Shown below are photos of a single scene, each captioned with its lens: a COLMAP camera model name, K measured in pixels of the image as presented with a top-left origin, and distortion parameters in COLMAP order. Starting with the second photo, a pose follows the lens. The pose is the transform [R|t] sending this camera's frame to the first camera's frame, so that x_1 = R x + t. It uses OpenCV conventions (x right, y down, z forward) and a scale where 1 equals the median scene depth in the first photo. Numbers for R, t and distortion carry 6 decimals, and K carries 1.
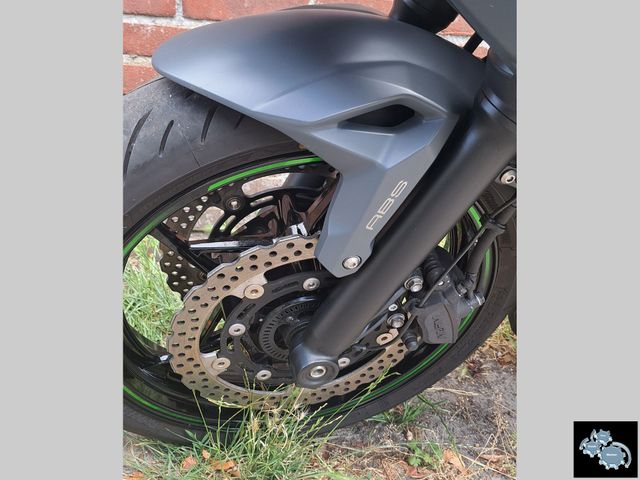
lens RADIAL K [[686.6, 0, 300.9], [0, 686.6, 279.7], [0, 0, 1]] dist [0.072112, -0.034170]
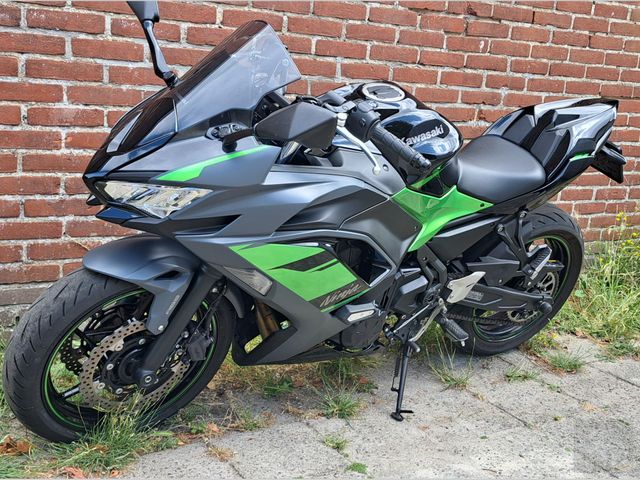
lens RADIAL K [[795.2, 0, 363.3], [0, 795.2, 251.4], [0, 0, 1]] dist [0.085425, -0.112351]
pose [[0.907482, -0.088836, 0.410591, -0.418413], [0.164170, 0.974656, -0.151968, 0.259811], [-0.386685, 0.205315, 0.899067, -1.951935]]
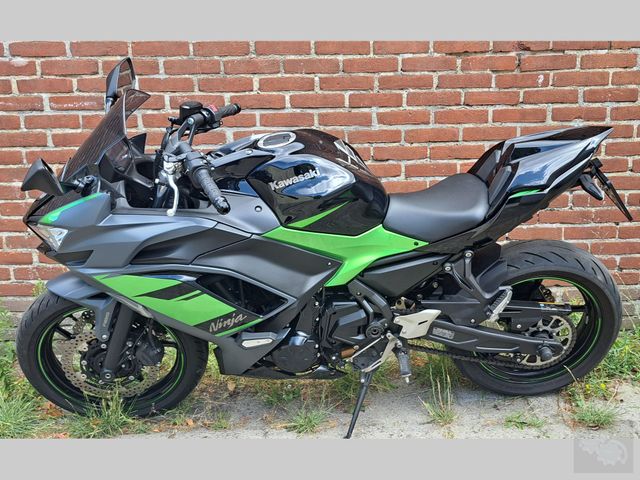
lens RADIAL K [[645.7, 0, 371.4], [0, 645.7, 254.7], [0, 0, 1]] dist [0.101873, -0.157699]
pose [[0.988214, -0.050635, -0.144465, 1.772267], [0.016919, 0.974057, -0.225670, 0.301912], [0.152144, 0.220566, 0.963433, -1.803679]]
